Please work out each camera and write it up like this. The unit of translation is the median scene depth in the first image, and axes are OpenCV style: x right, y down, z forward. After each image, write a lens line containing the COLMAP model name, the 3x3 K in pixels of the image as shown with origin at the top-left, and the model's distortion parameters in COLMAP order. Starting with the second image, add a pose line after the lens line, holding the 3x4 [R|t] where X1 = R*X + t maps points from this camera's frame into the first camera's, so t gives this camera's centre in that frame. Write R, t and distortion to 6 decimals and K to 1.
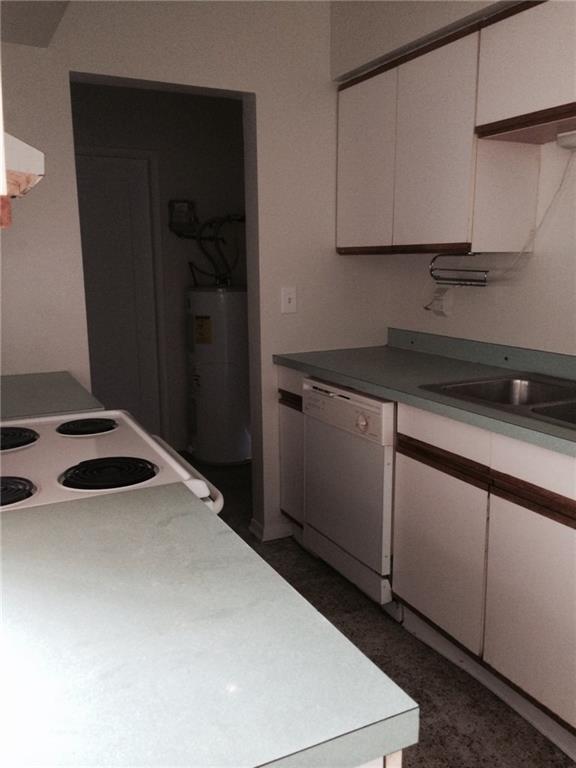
lens RADIAL K [[658.7, 0, 288.0], [0, 658.7, 384.0], [0, 0, 1]] dist [0.086503, -0.111060]
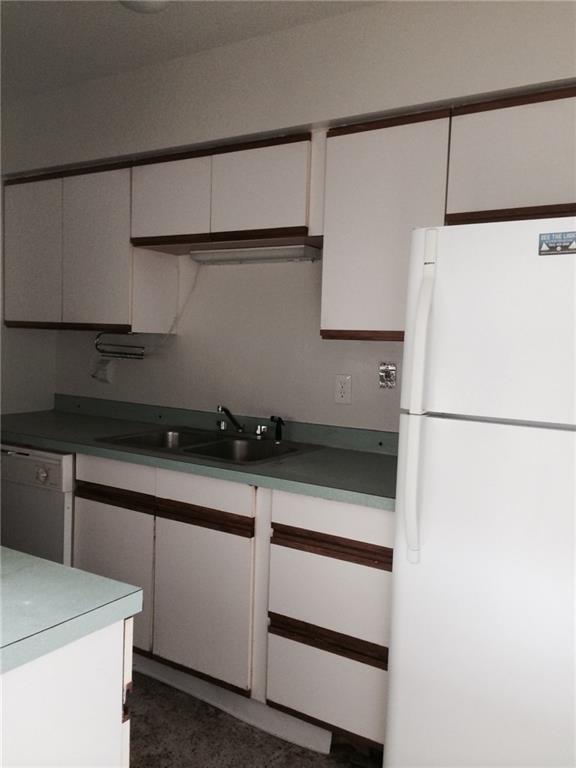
lens RADIAL K [[658.7, 0, 288.0], [0, 658.7, 384.0], [0, 0, 1]] dist [0.086503, -0.111060]
pose [[0.863594, -0.001578, 0.504186, -0.103632], [0.055835, 0.994144, -0.092526, 0.033522], [-0.501087, 0.108055, 0.858624, -0.223976]]
